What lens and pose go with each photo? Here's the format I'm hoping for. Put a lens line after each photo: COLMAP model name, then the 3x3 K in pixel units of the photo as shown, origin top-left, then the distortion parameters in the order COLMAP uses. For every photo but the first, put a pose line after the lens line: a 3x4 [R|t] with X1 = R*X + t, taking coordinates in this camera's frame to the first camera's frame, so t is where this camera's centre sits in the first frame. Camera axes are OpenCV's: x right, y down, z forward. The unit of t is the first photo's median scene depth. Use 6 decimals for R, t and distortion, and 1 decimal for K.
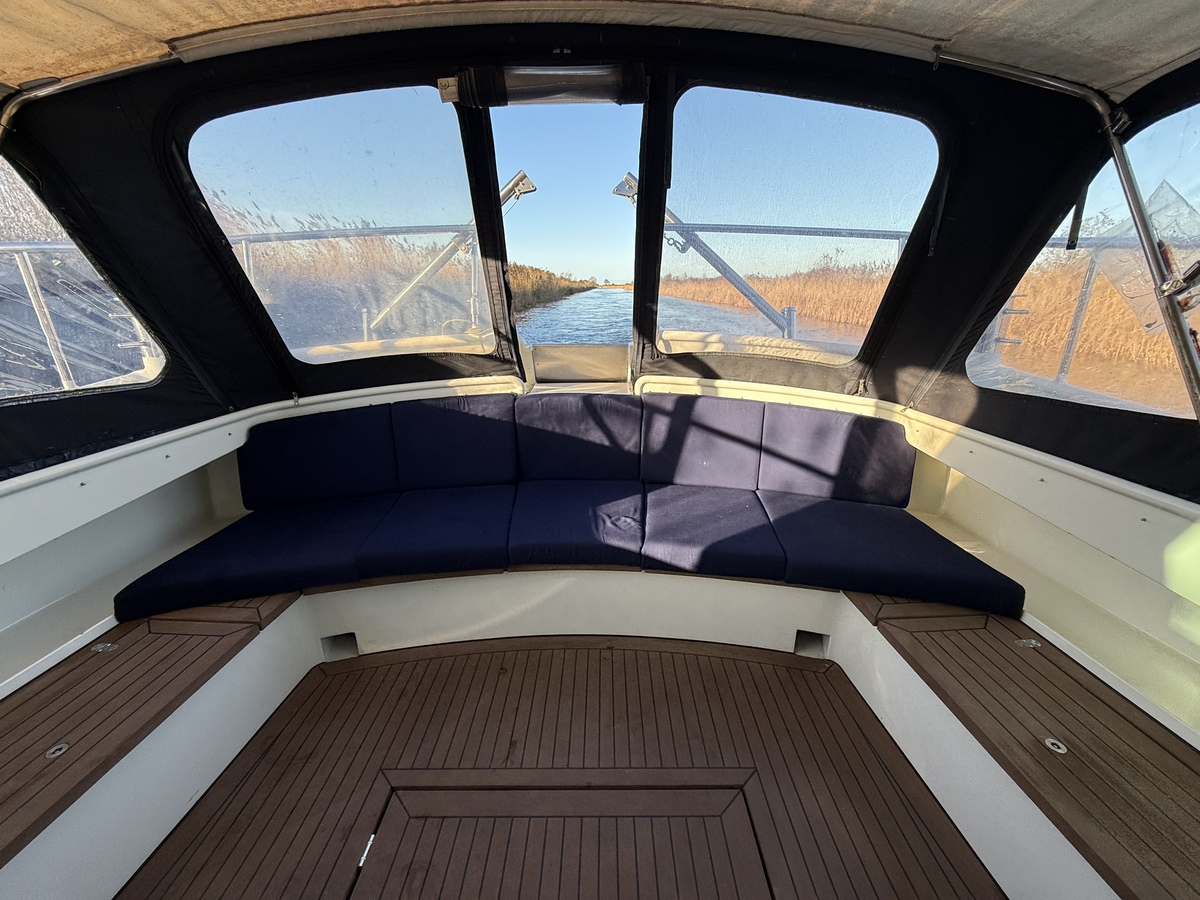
lens RADIAL K [[478.0, 0, 598.1], [0, 478.0, 449.2], [0, 0, 1]] dist [-0.000677, -0.000065]
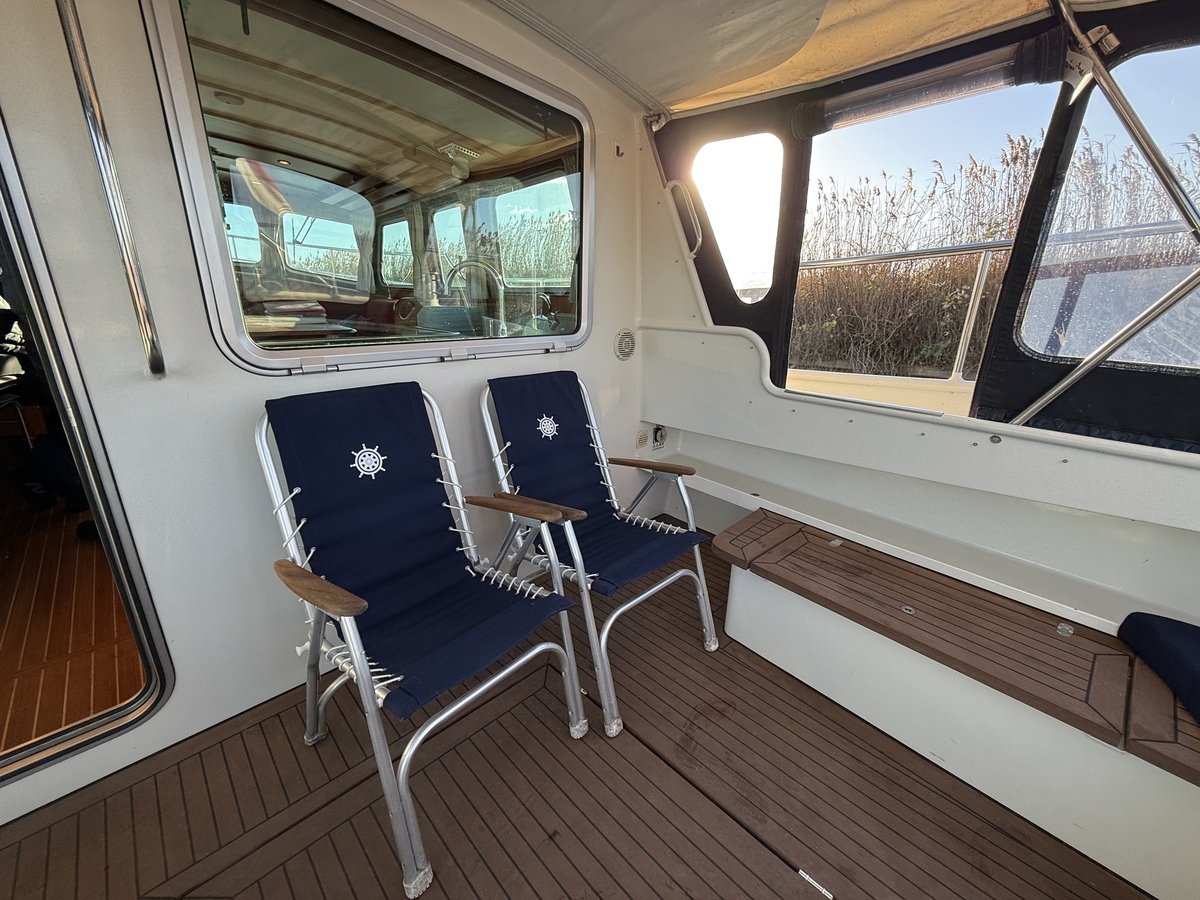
lens RADIAL K [[478.0, 0, 598.6], [0, 478.0, 450.2], [0, 0, 1]] dist [-0.000677, -0.000065]
pose [[-0.711814, 0.200893, -0.673025, 0.210632], [-0.231262, 0.837756, 0.494654, -0.150263], [0.663204, 0.507746, -0.549867, 0.778326]]
